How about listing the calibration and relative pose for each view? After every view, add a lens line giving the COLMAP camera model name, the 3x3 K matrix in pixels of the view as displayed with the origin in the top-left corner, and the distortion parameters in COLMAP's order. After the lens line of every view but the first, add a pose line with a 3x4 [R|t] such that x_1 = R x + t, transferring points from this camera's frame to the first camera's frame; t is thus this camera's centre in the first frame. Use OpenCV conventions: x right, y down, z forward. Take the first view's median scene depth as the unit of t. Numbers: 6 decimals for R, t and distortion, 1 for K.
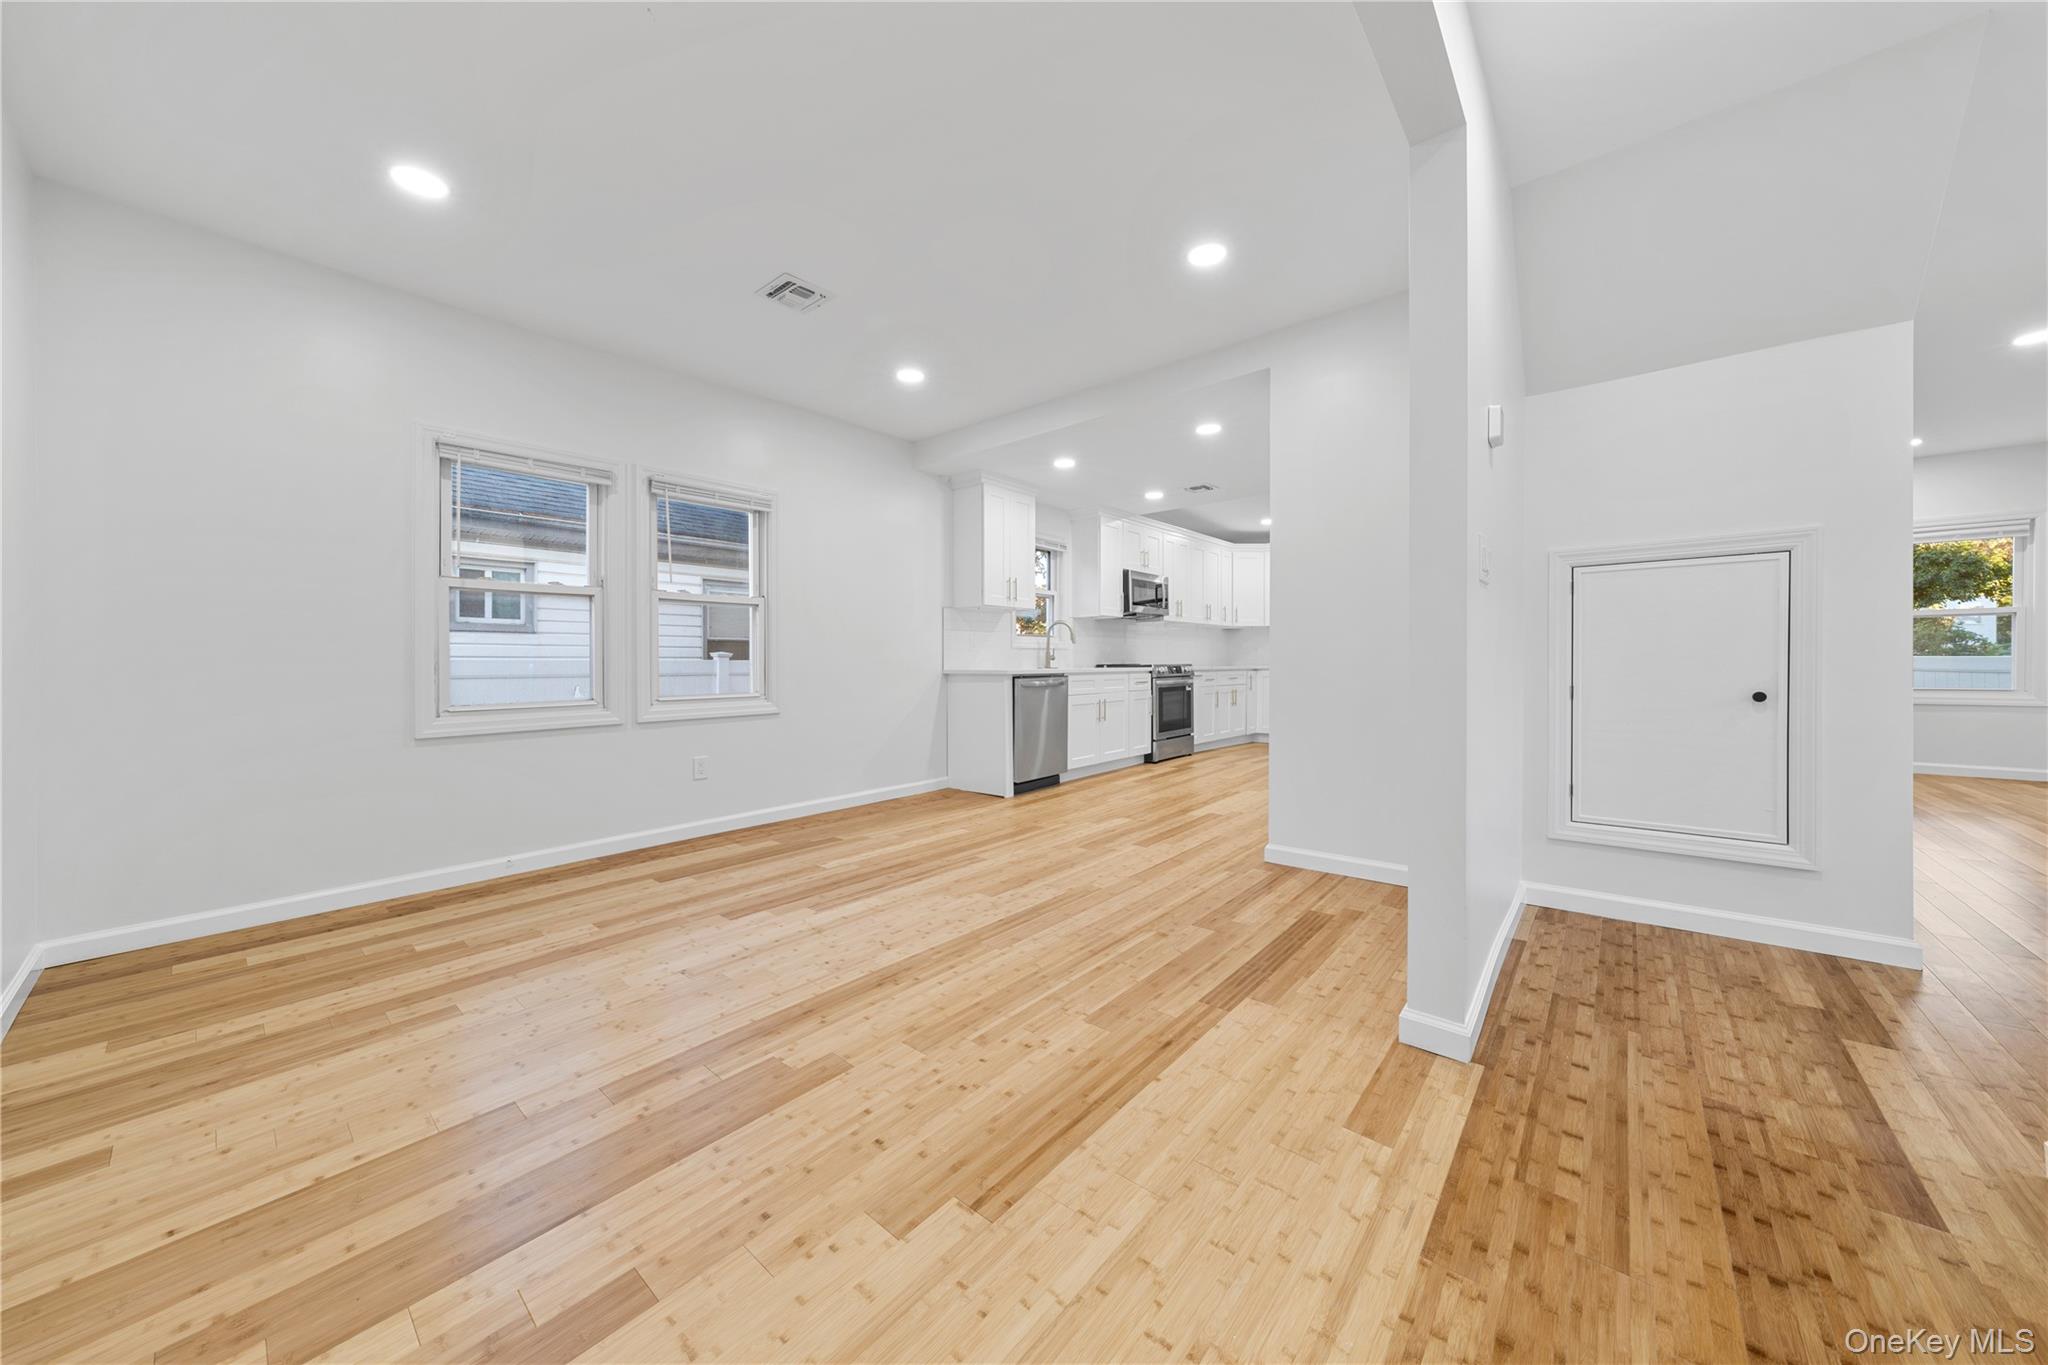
lens RADIAL K [[696.7, 0, 1024.4], [0, 696.7, 670.4], [0, 0, 1]] dist [0.000115, 0.000615]
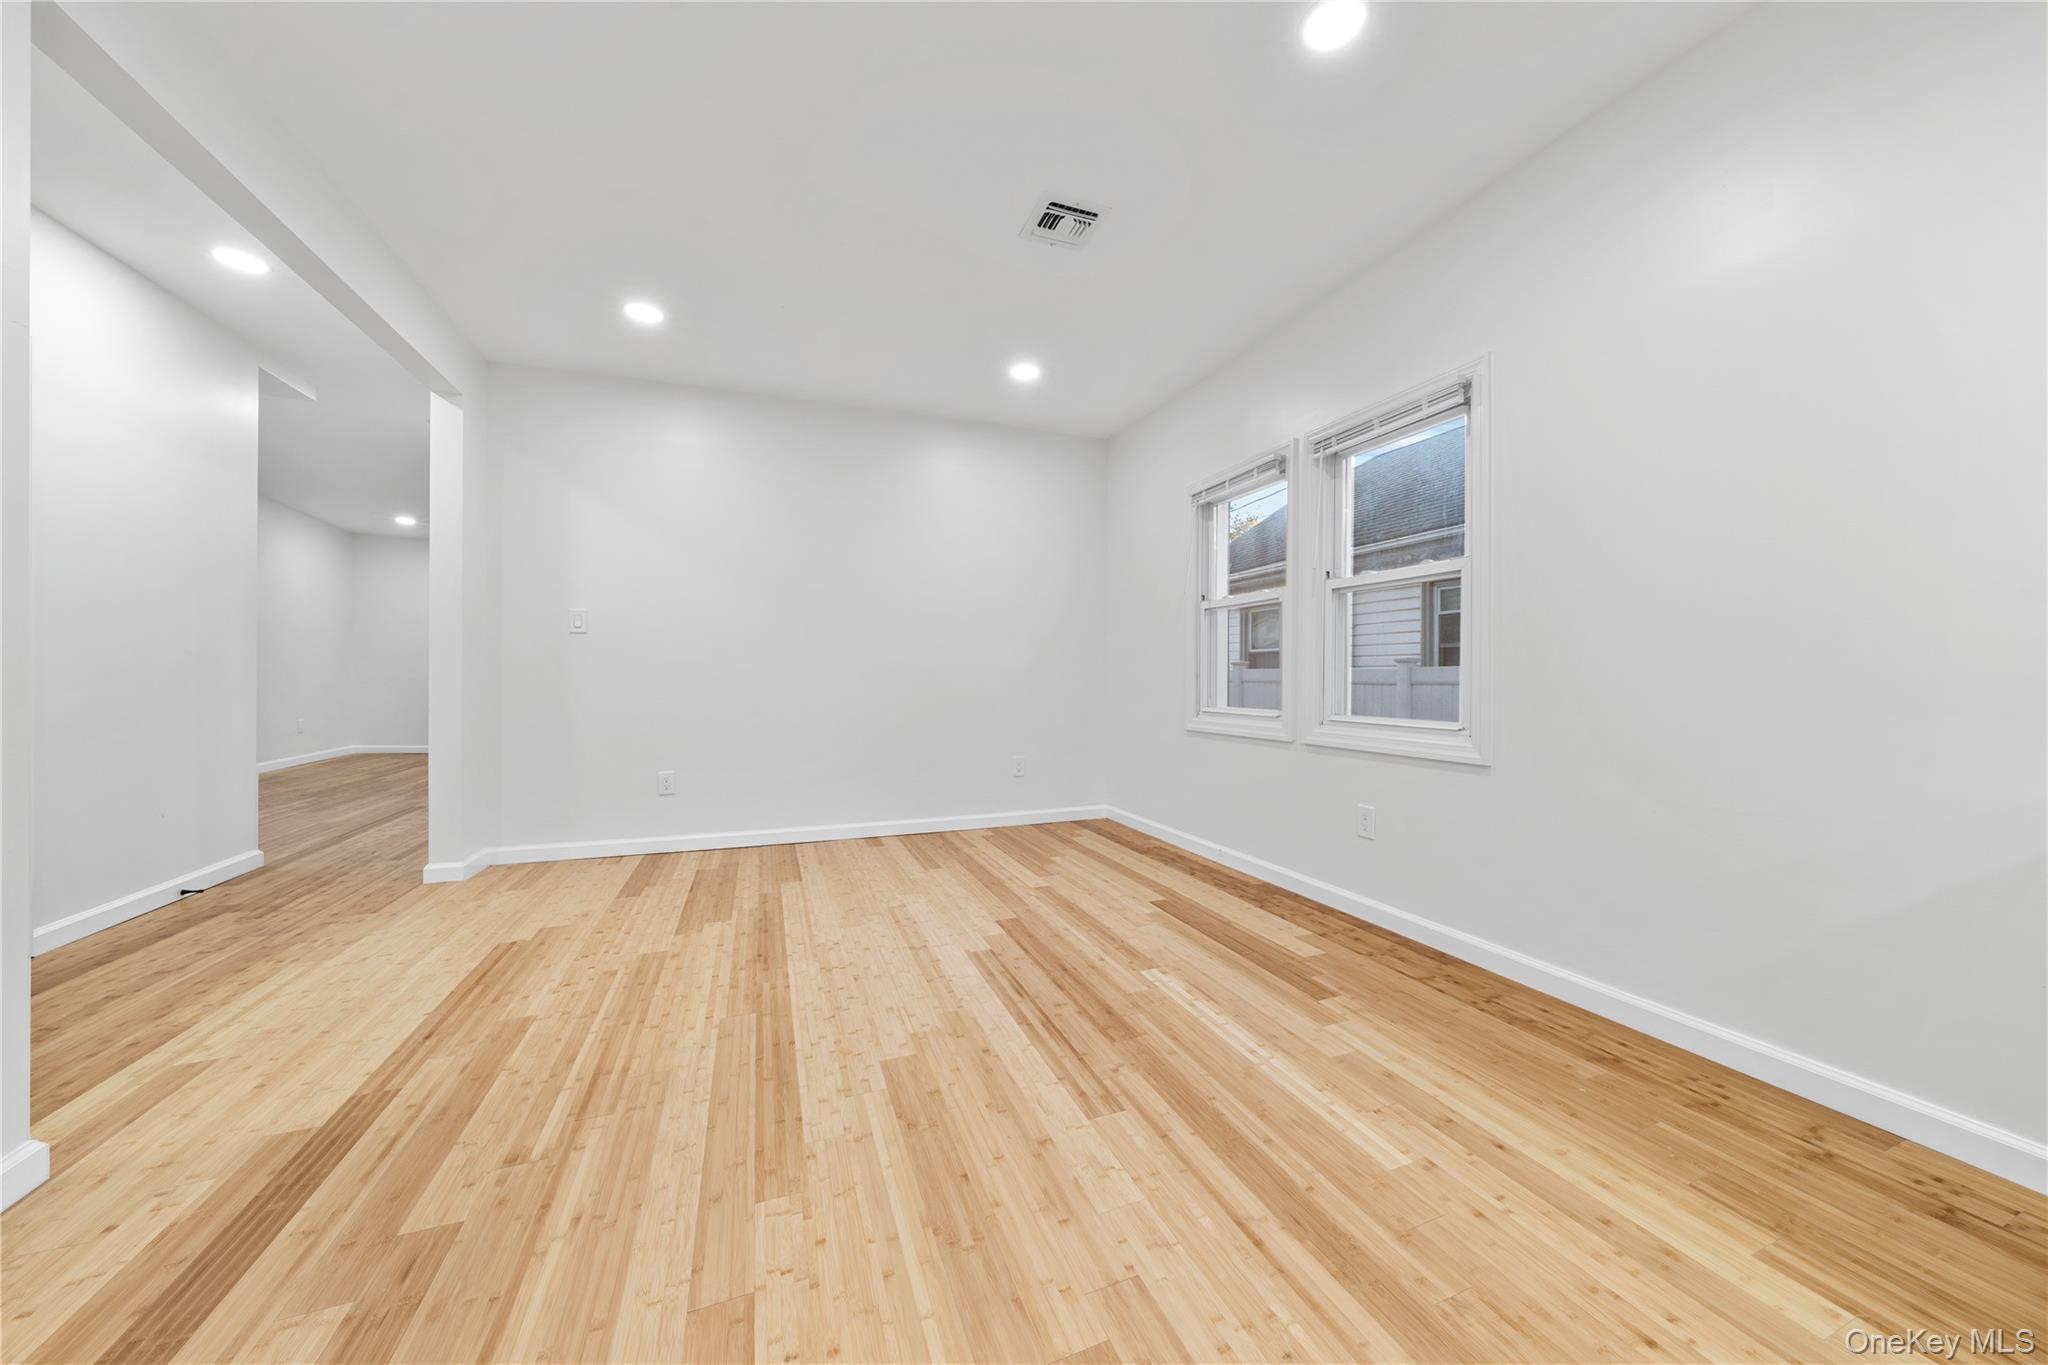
lens RADIAL K [[696.7, 0, 1028.1], [0, 696.7, 672.5], [0, 0, 1]] dist [0.000115, 0.000615]
pose [[-0.479195, 0.004288, -0.877698, 0.516824], [-0.007600, 0.999930, 0.009035, -0.023355], [0.877676, 0.011000, -0.479129, 1.711453]]
